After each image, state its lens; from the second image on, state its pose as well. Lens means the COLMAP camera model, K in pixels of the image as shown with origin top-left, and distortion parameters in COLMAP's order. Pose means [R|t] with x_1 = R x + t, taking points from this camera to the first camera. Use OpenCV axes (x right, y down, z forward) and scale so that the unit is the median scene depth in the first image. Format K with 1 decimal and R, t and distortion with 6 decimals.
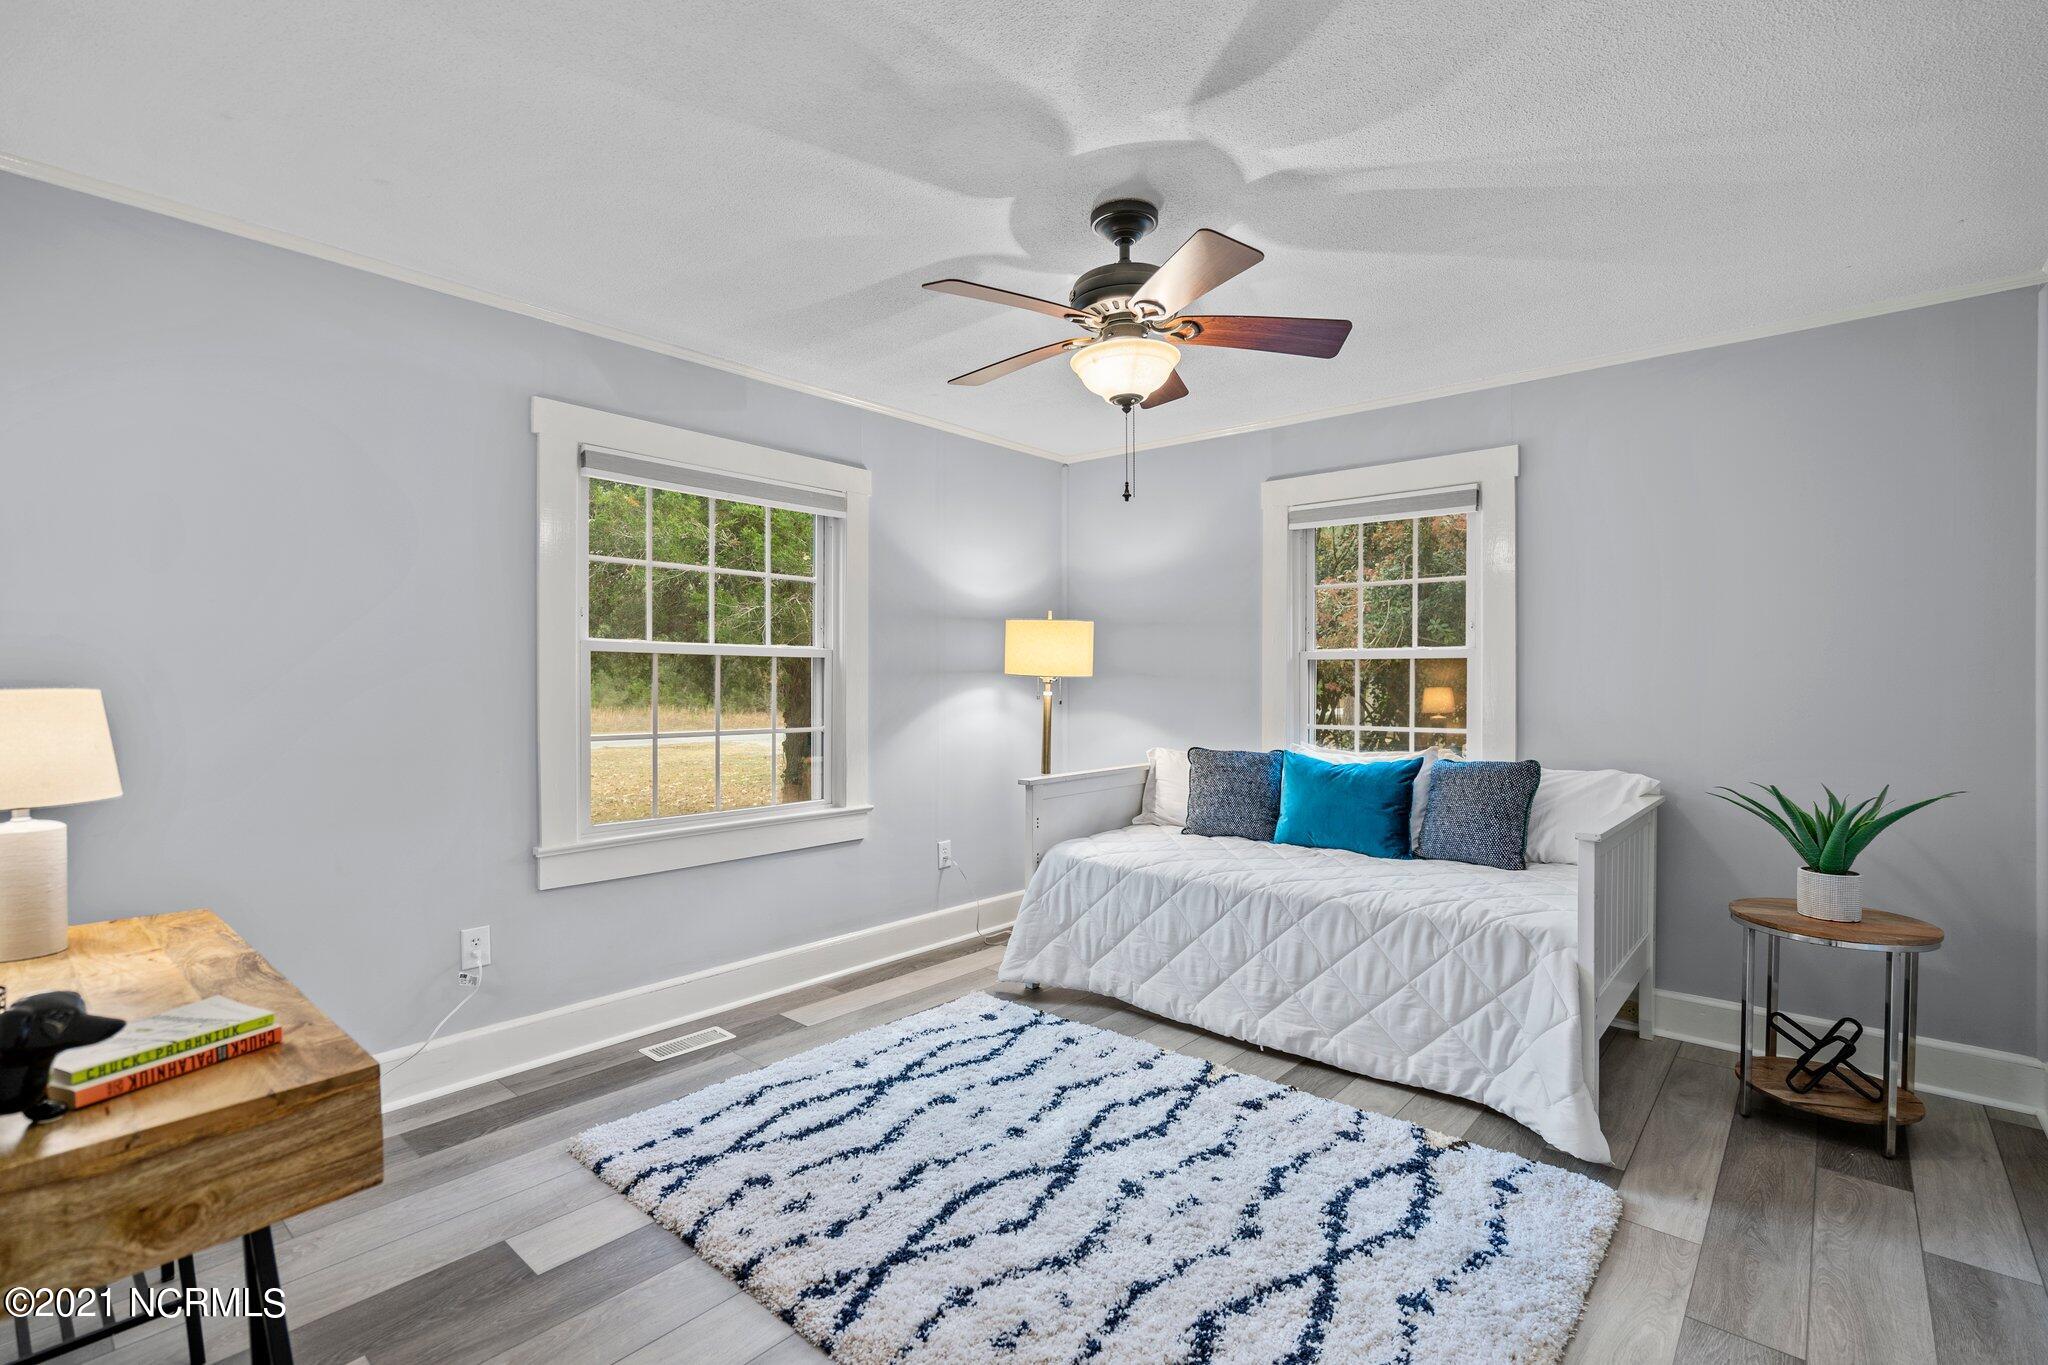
lens RADIAL K [[936.3, 0, 1020.9], [0, 936.3, 691.9], [0, 0, 1]] dist [-0.007912, 0.000476]
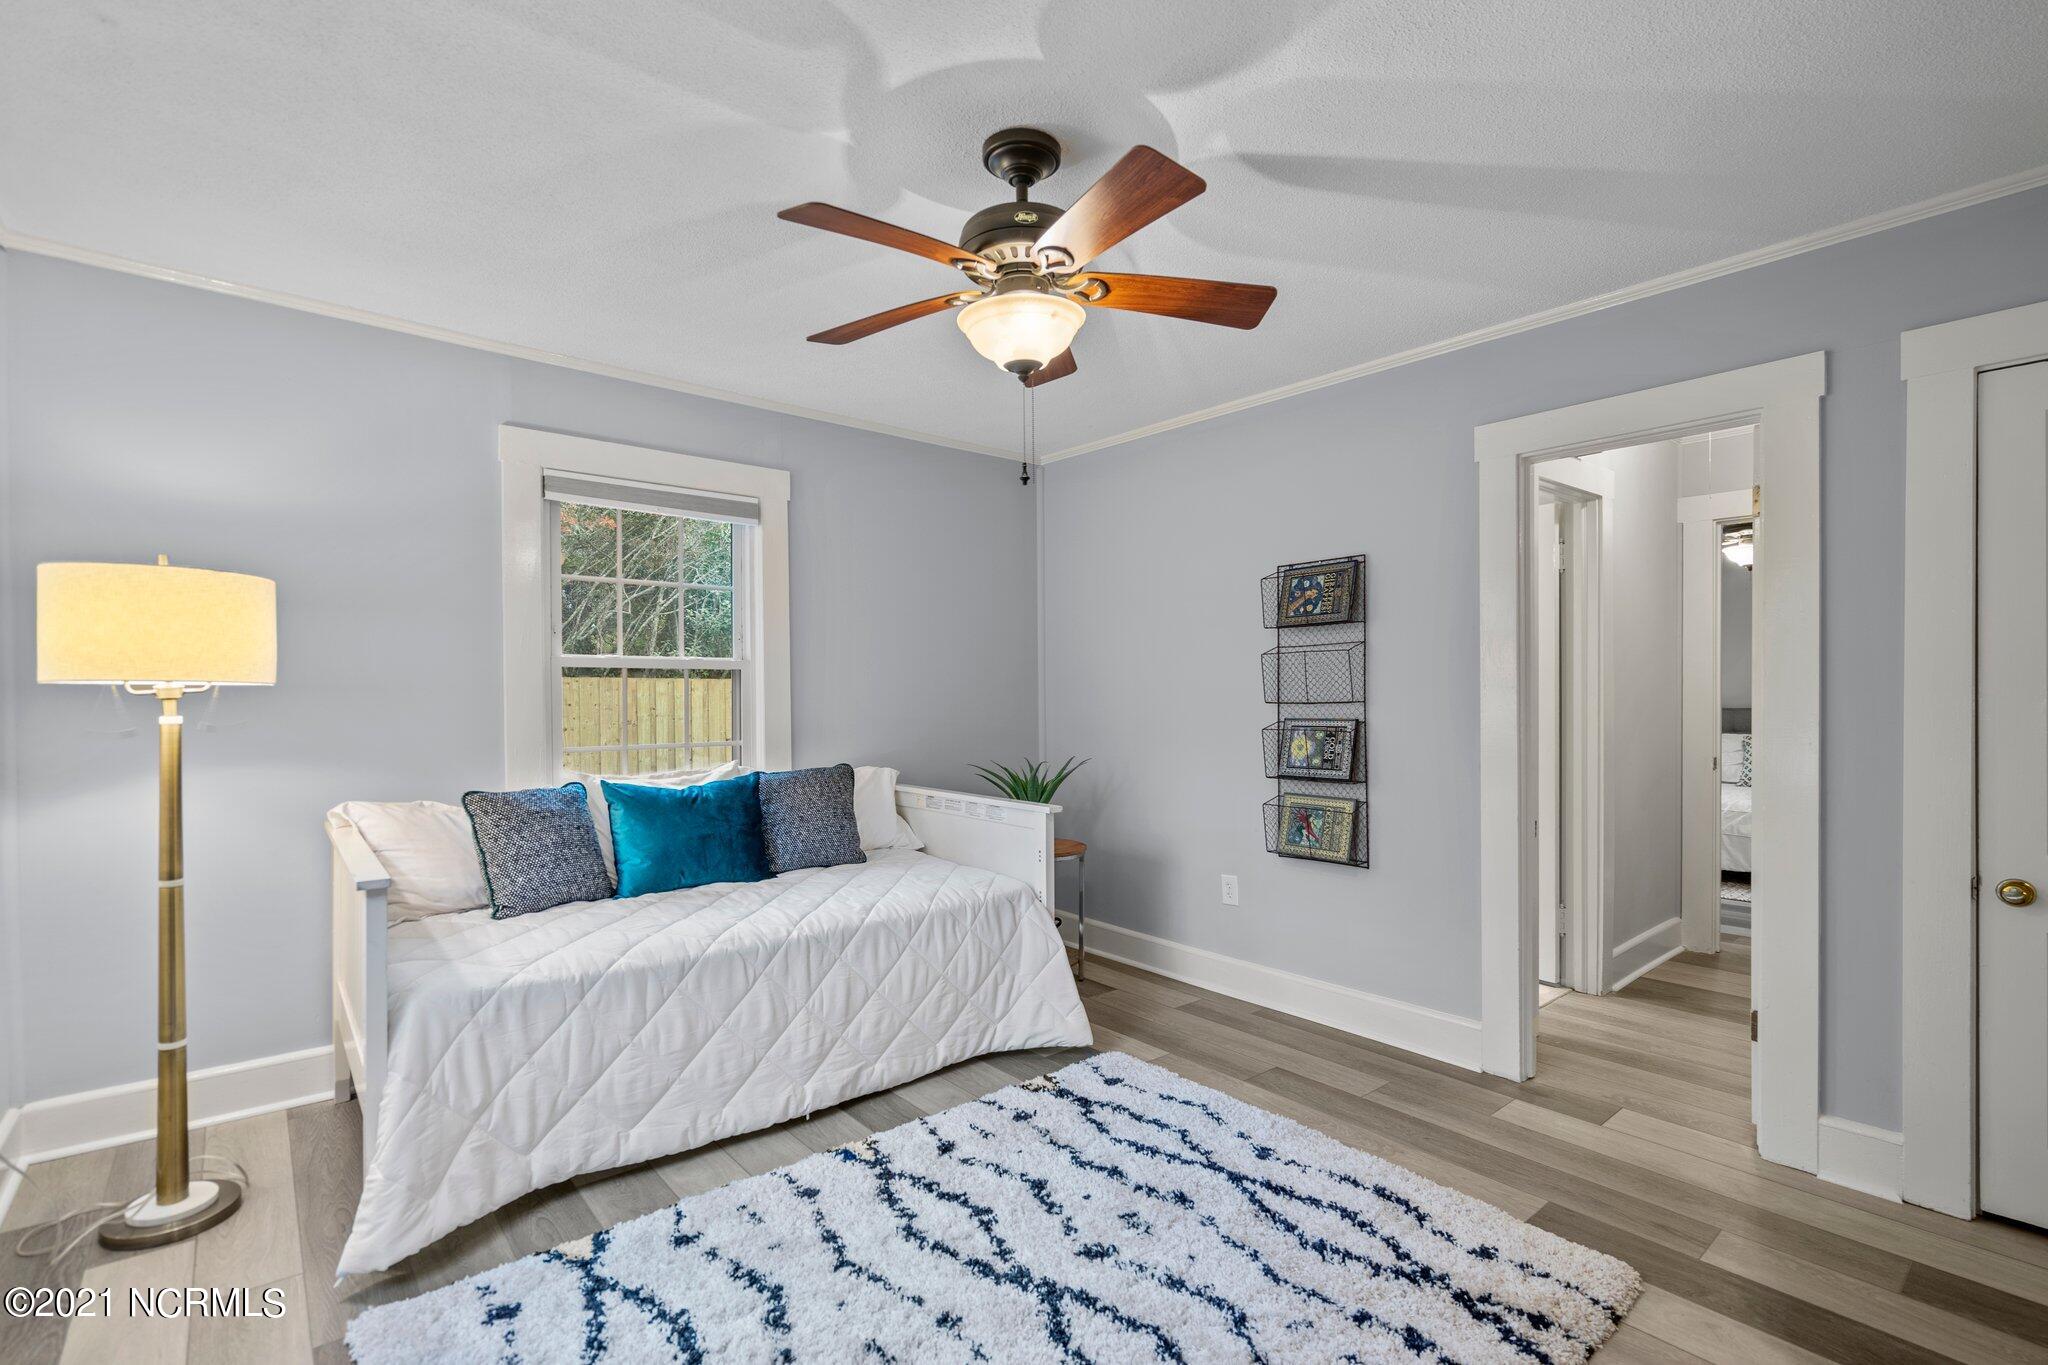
lens RADIAL K [[936.3, 0, 1020.9], [0, 936.3, 691.9], [0, 0, 1]] dist [-0.007912, 0.000476]
pose [[0.150780, -0.003707, 0.988560, -0.618571], [0.014012, 0.999901, 0.001612, -0.012027], [-0.988468, 0.013609, 0.150817, 0.729066]]
